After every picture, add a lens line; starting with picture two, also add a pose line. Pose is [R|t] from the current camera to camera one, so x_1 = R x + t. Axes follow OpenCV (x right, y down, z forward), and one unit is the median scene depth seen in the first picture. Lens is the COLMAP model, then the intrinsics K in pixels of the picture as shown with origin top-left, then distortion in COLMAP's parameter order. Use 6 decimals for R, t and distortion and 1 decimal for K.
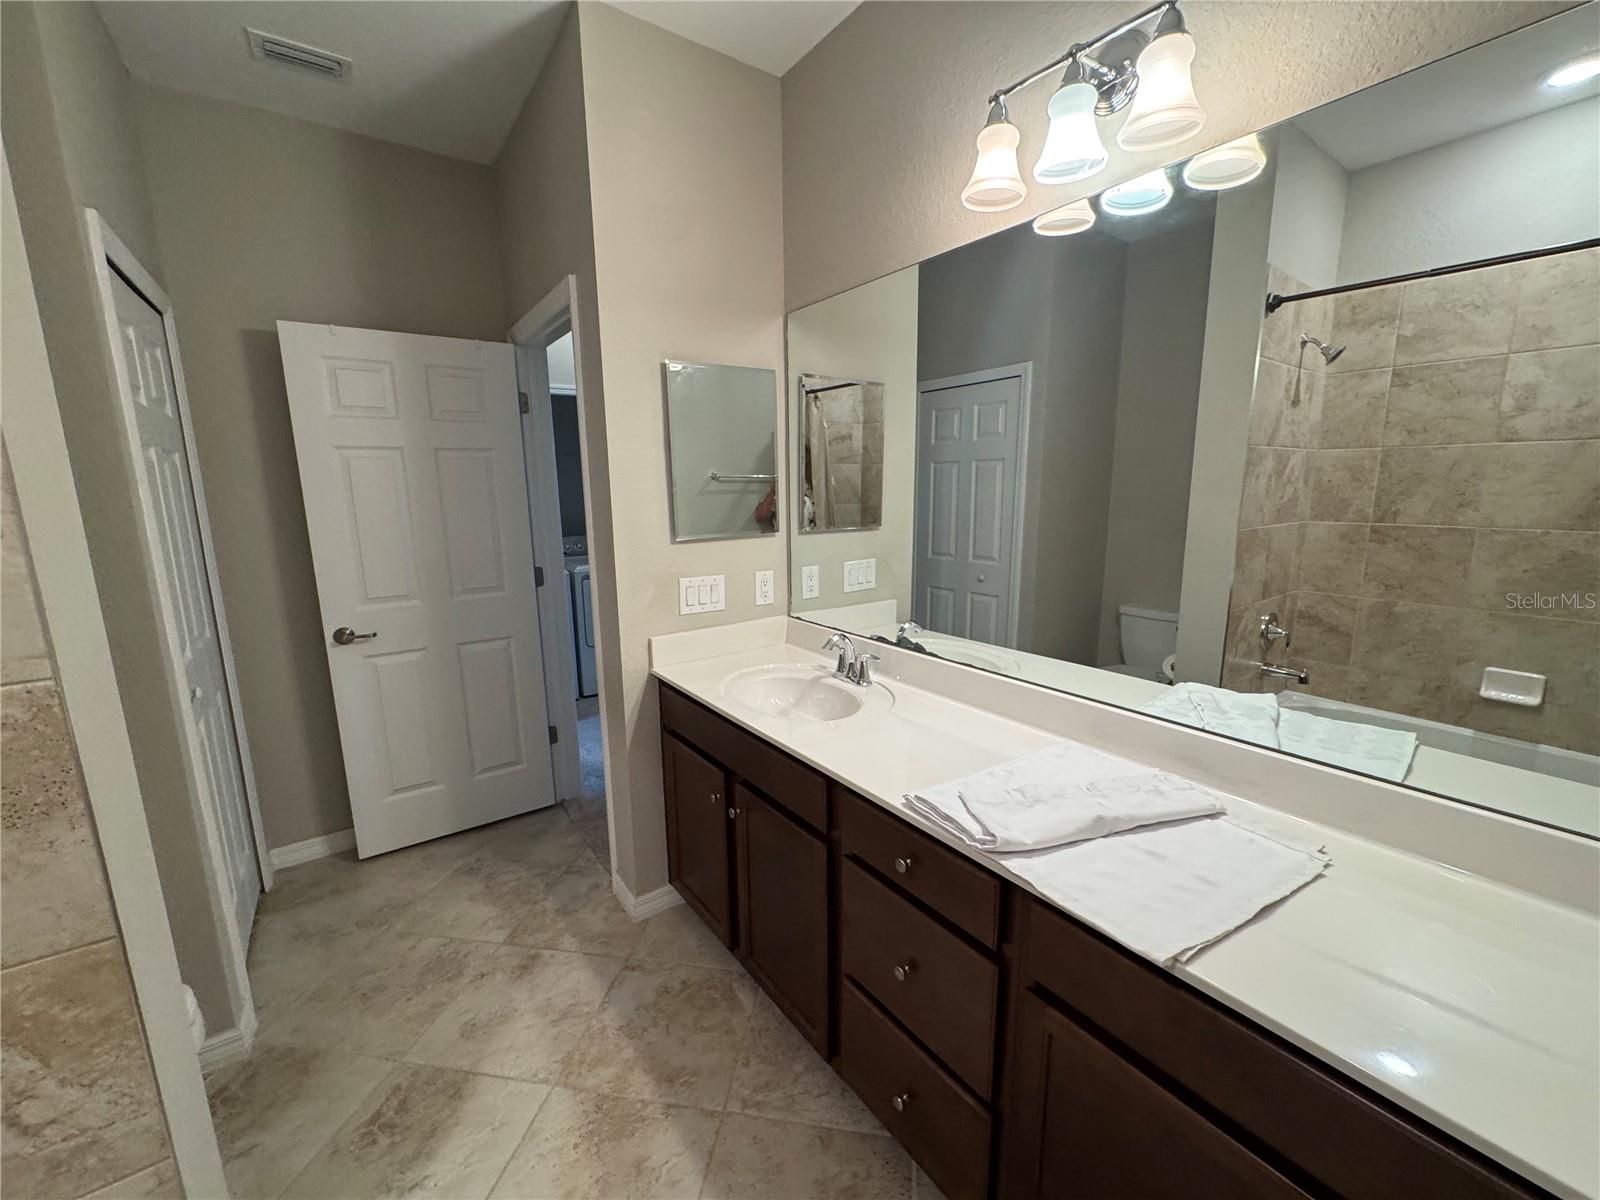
lens RADIAL K [[642.3, 0, 799.2], [0, 642.3, 599.9], [0, 0, 1]] dist [0.000273, 0.000136]
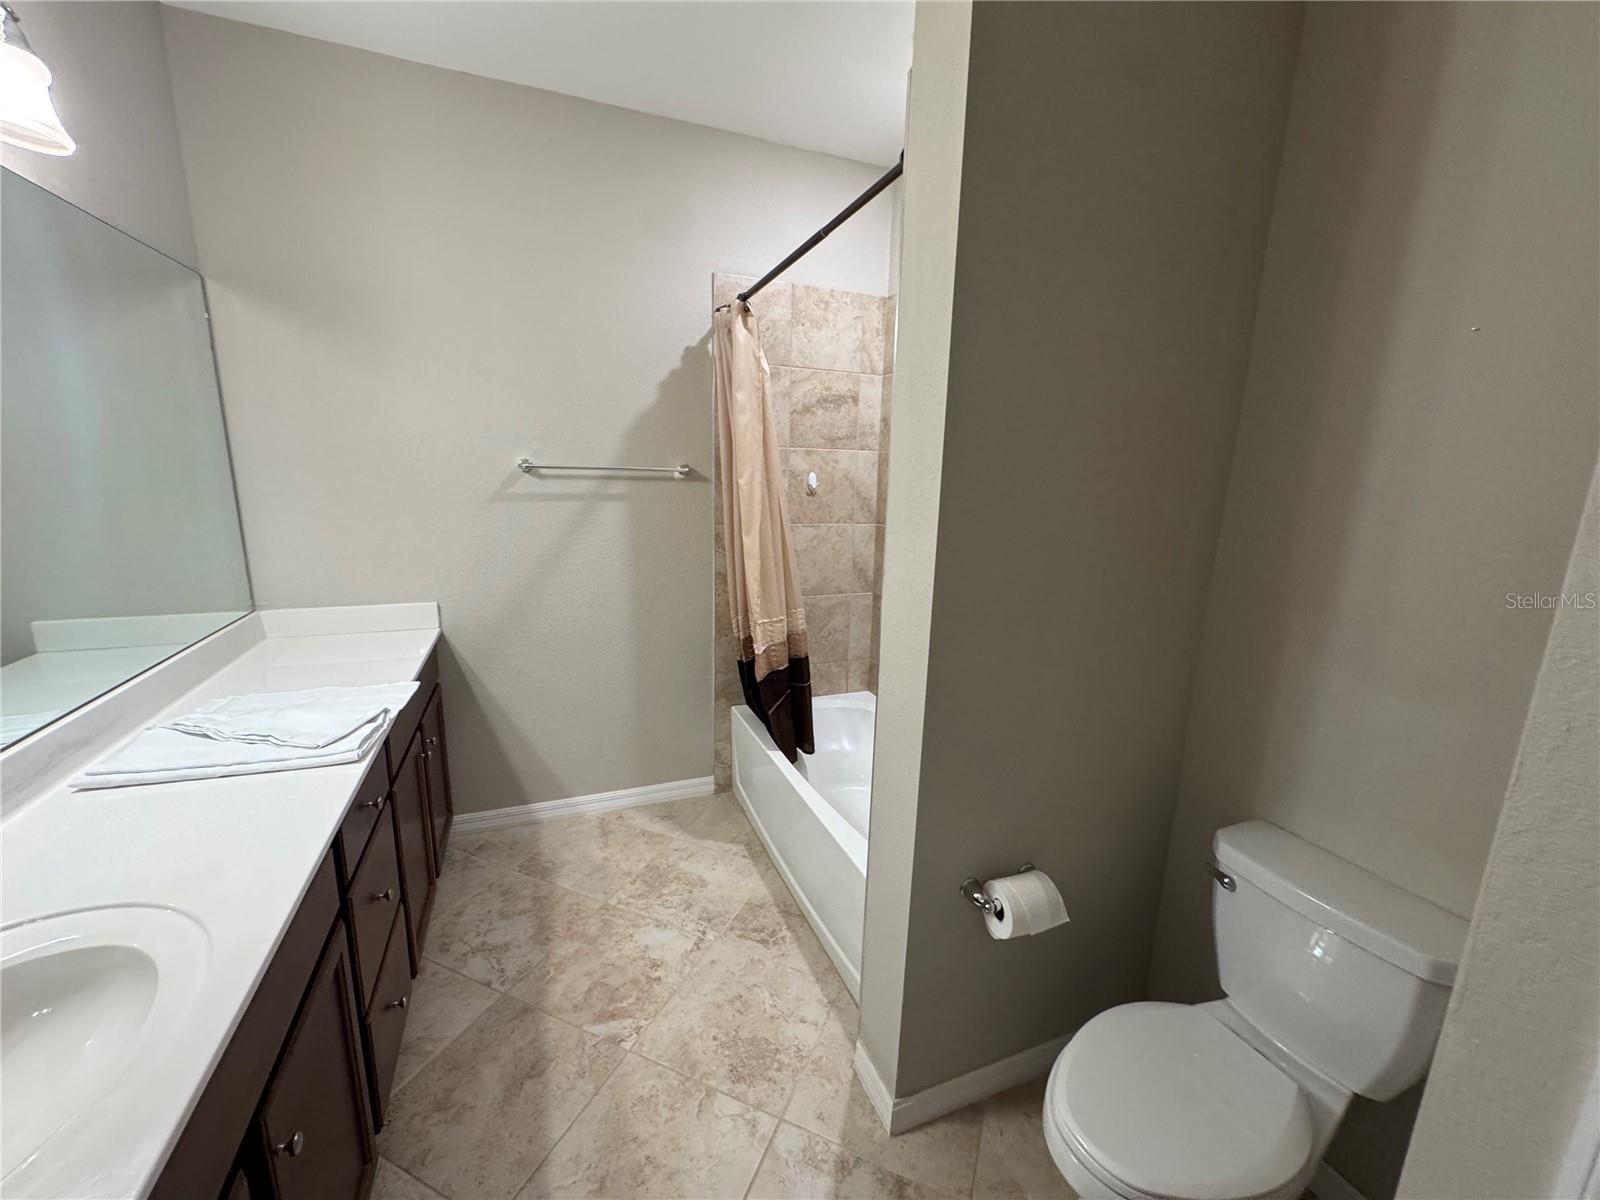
lens RADIAL K [[642.3, 0, 795.8], [0, 642.3, 601.8], [0, 0, 1]] dist [0.000273, 0.000136]
pose [[0.968257, 0.074382, -0.238633, 0.174615], [-0.070889, 0.997214, 0.023199, -0.095446], [0.239693, -0.005546, 0.970833, 0.474511]]
